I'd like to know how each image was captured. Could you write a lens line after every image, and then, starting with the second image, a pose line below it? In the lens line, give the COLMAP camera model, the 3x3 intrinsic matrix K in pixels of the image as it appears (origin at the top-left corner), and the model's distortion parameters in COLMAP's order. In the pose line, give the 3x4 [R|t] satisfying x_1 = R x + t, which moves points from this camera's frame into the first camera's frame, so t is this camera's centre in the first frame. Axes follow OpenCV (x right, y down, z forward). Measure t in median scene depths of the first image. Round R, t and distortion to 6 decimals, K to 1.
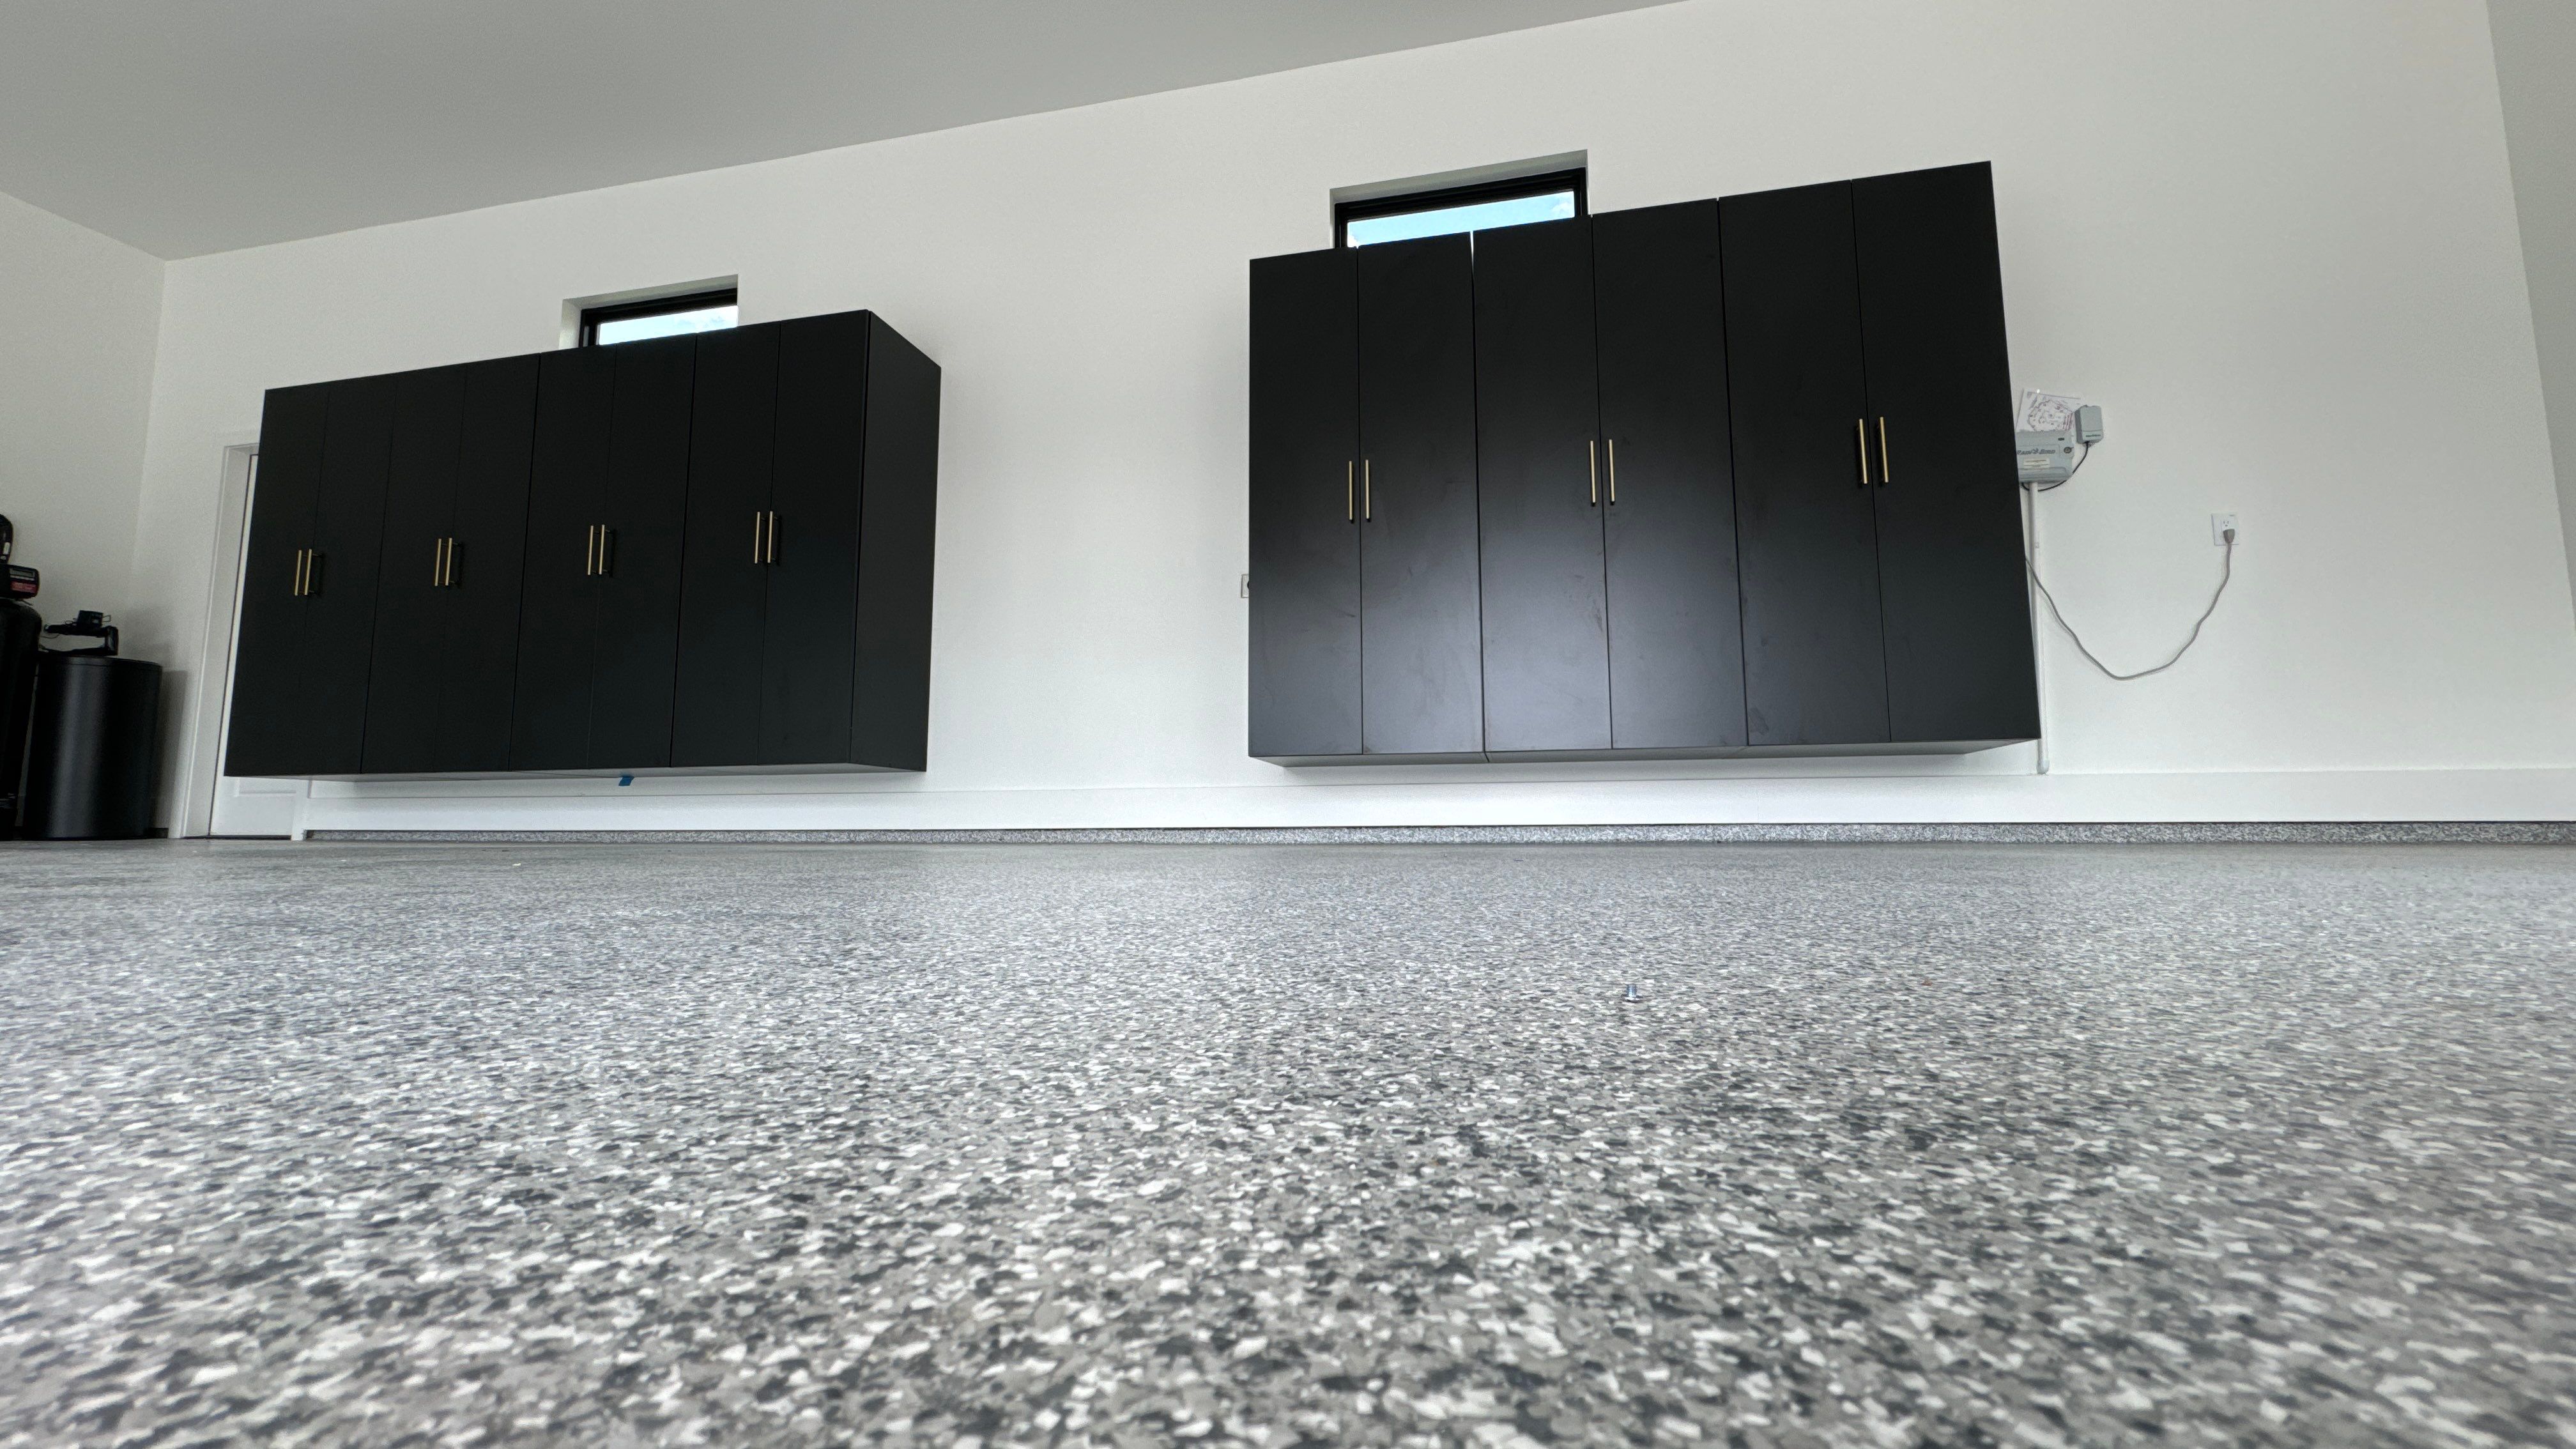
lens RADIAL K [[981.8, 0, 1278.5], [0, 981.8, 718.4], [0, 0, 1]] dist [0.000556, 0.000093]
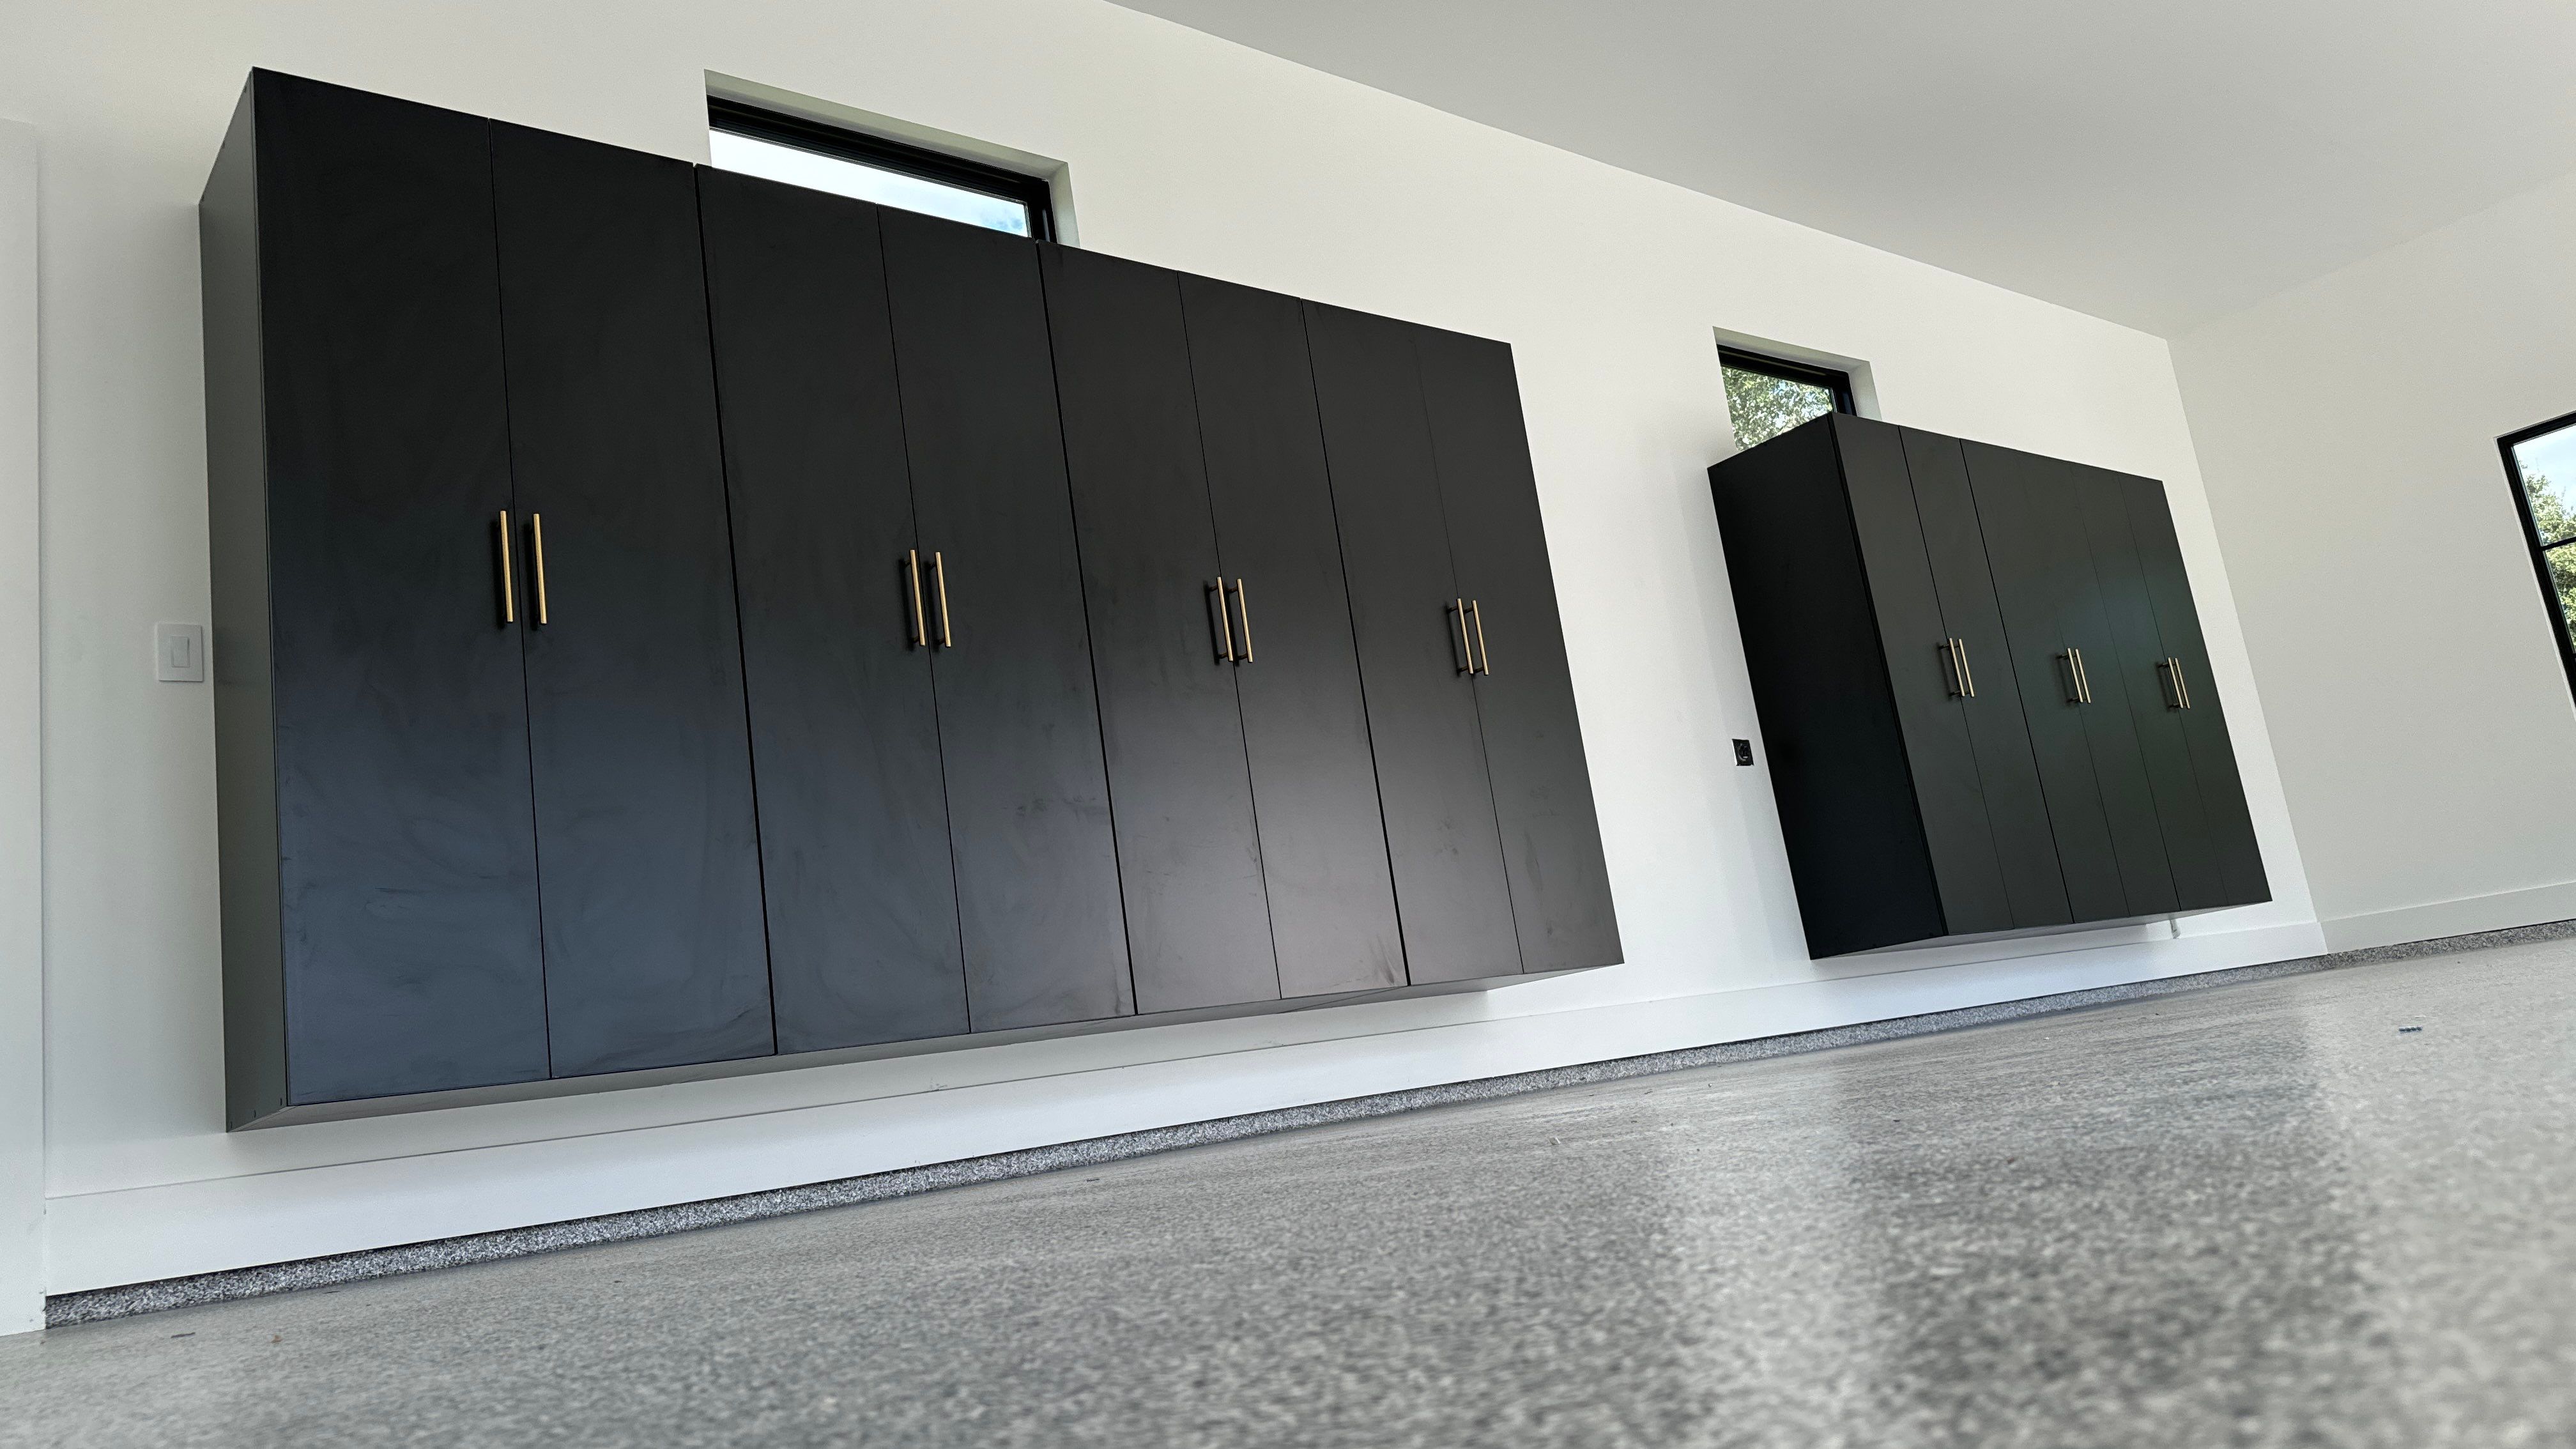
lens RADIAL K [[1757.8, 0, 1281.9], [0, 1757.8, 749.5], [0, 0, 1]] dist [0.089875, -0.116496]
pose [[0.631956, 0.064272, 0.772335, -1.288649], [0.051458, 0.990876, -0.124564, 0.030407], [-0.773294, 0.118462, 0.622882, 0.302974]]
